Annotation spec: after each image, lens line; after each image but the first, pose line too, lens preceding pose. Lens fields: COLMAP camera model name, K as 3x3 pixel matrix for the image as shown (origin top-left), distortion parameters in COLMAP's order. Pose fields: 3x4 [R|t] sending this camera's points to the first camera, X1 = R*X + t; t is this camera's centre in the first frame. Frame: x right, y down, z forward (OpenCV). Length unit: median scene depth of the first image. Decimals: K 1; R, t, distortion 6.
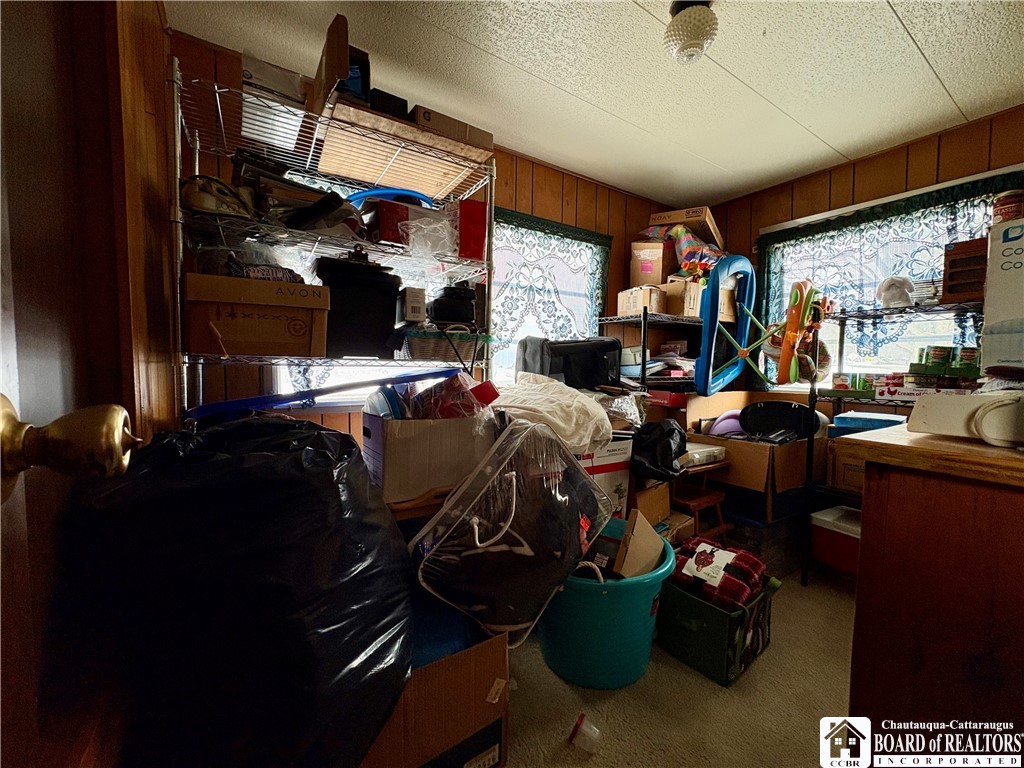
lens RADIAL K [[404.4, 0, 513.8], [0, 404.4, 385.2], [0, 0, 1]] dist [-0.002359, 0.000665]
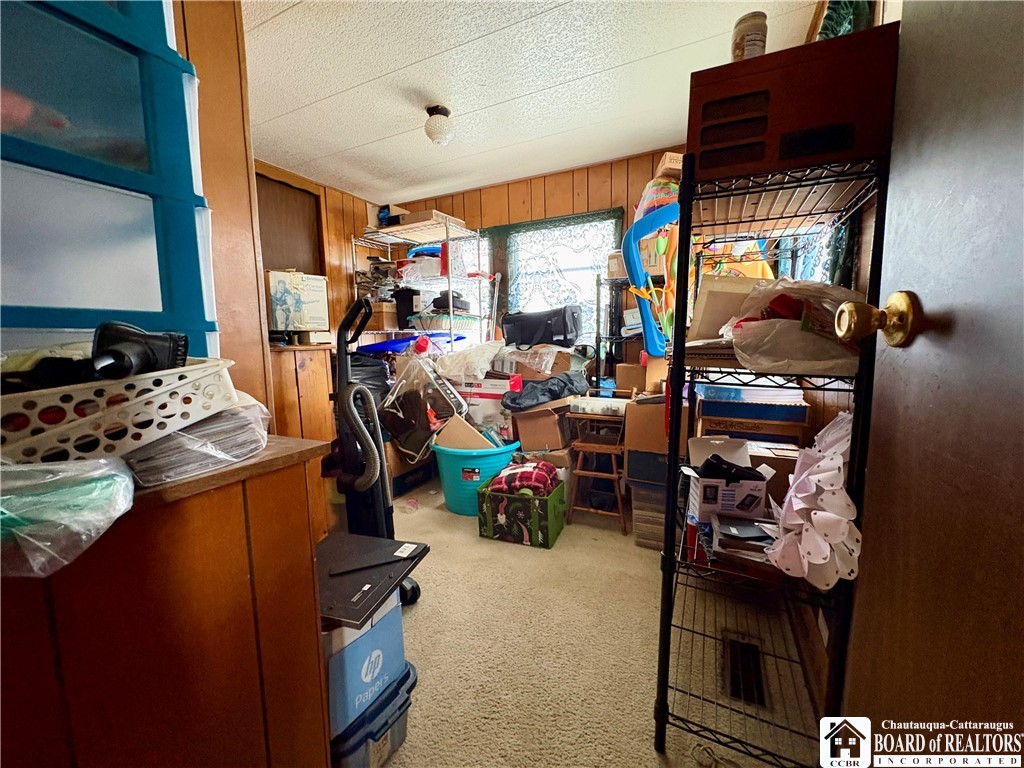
lens RADIAL K [[404.4, 0, 512.2], [0, 404.4, 384.7], [0, 0, 1]] dist [-0.002359, 0.000665]
pose [[0.505770, 0.083270, -0.858640, 1.200064], [-0.021476, 0.996237, 0.083964, 0.023281], [0.862401, -0.024027, 0.505655, 0.218074]]
